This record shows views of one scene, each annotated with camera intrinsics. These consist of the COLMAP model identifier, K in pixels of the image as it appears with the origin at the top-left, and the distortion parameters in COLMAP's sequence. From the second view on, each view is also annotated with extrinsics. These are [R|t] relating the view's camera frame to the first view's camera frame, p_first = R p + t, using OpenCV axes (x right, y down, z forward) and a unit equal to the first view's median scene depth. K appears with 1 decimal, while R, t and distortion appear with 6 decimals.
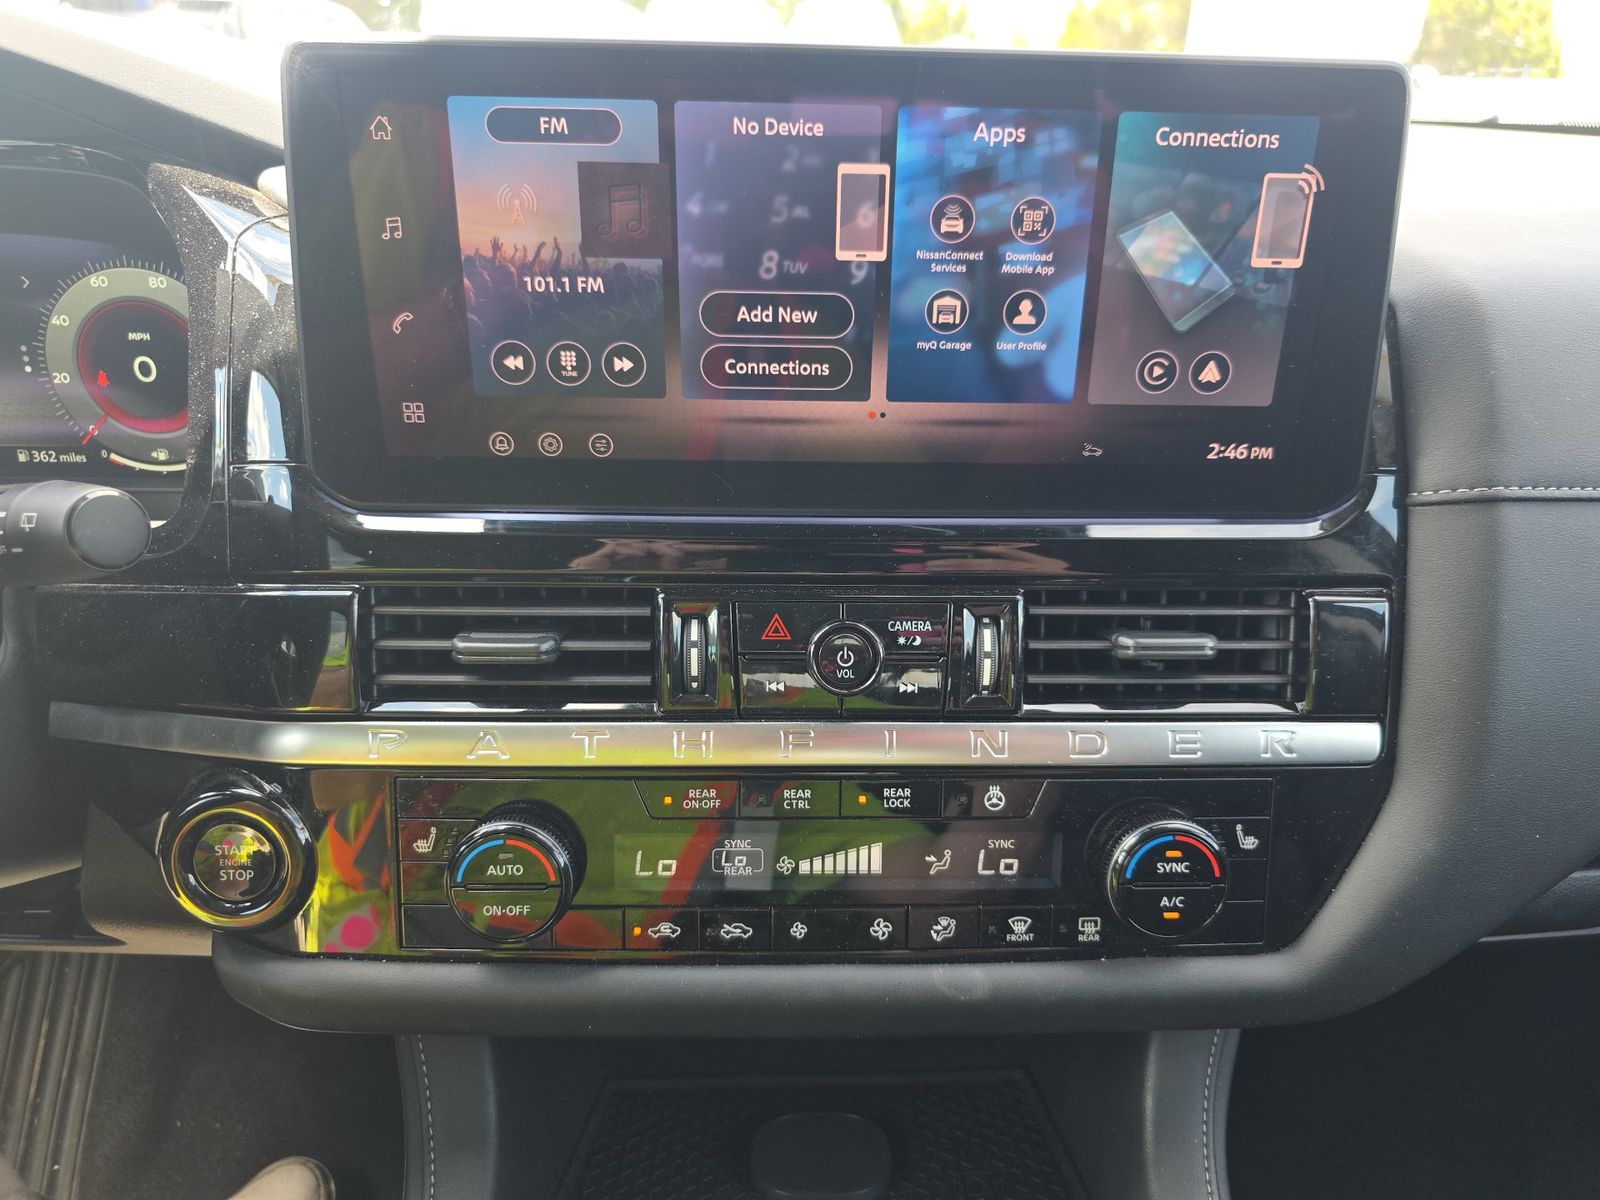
lens RADIAL K [[1062.7, 0, 796.5], [0, 1062.7, 616.8], [0, 0, 1]] dist [0.003608, -0.011616]
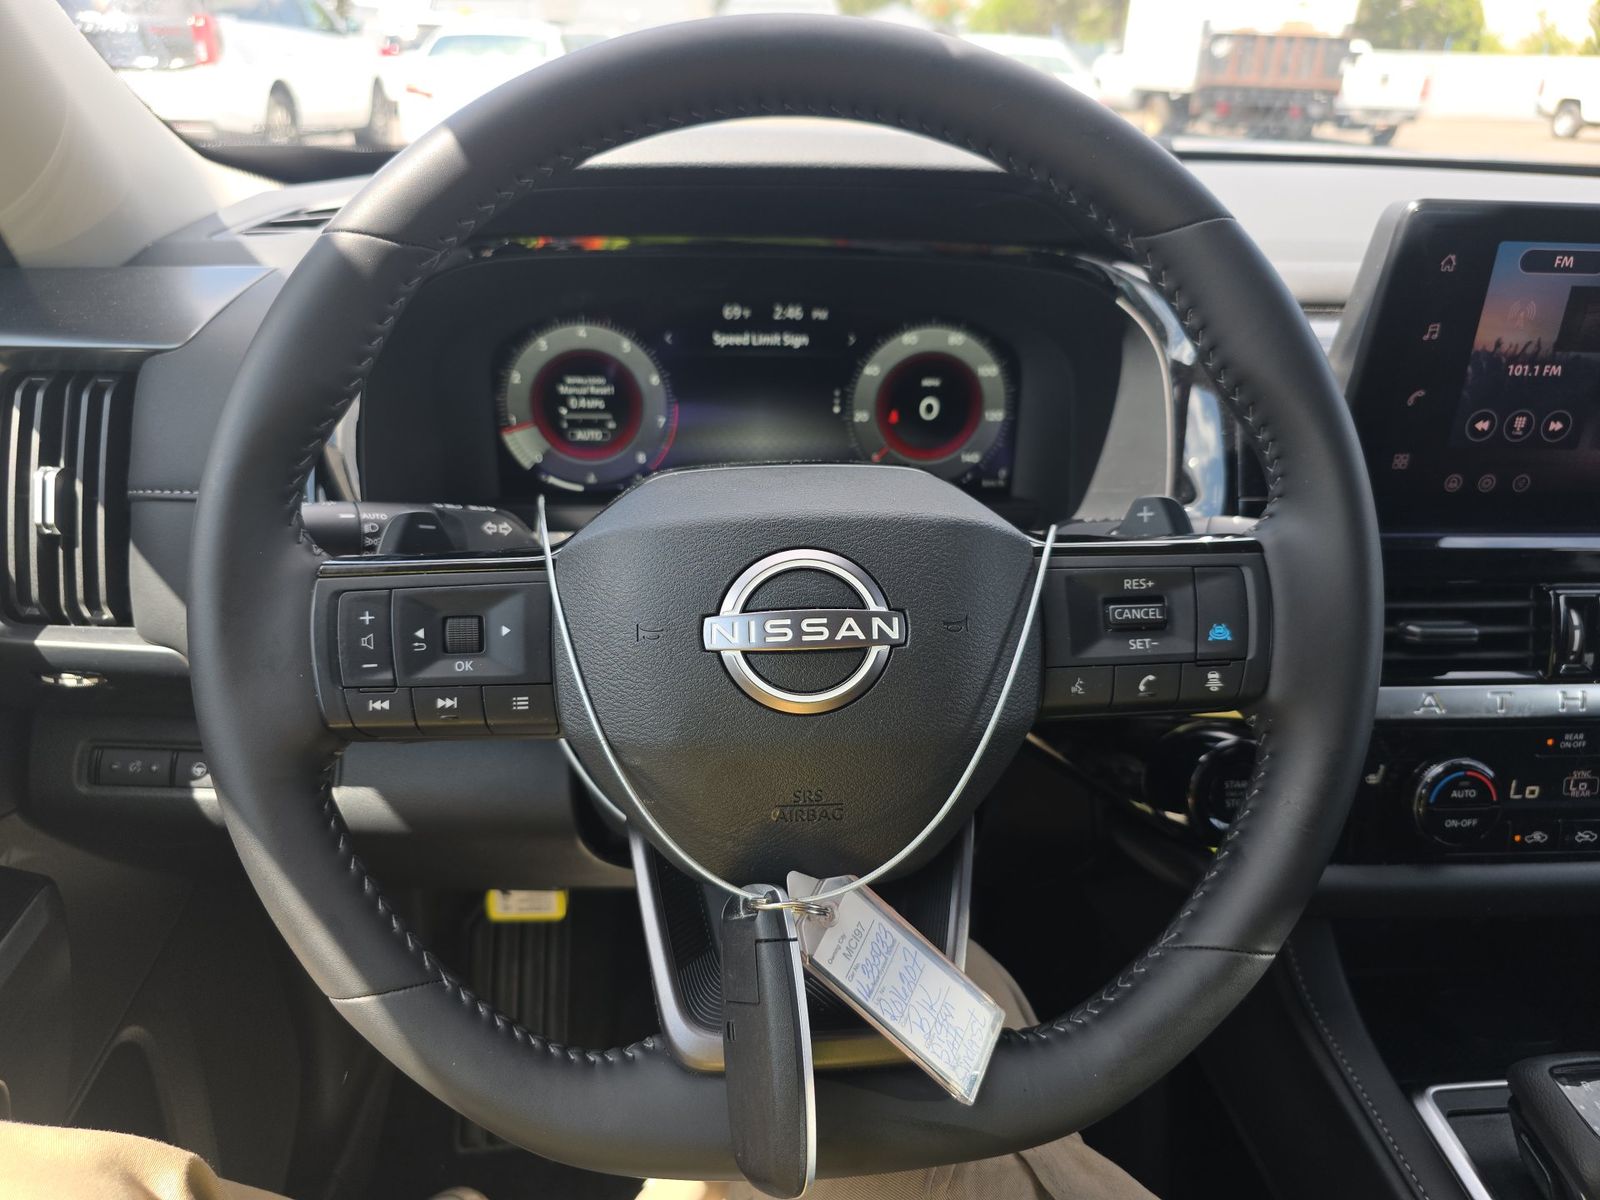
lens RADIAL K [[1062.7, 0, 797.8], [0, 1062.7, 604.7], [0, 0, 1]] dist [0.003608, -0.011616]
pose [[0.998881, -0.014240, 0.045093, -1.144564], [0.013472, 0.999760, 0.017289, -0.040300], [-0.045328, -0.016662, 0.998833, -0.316786]]
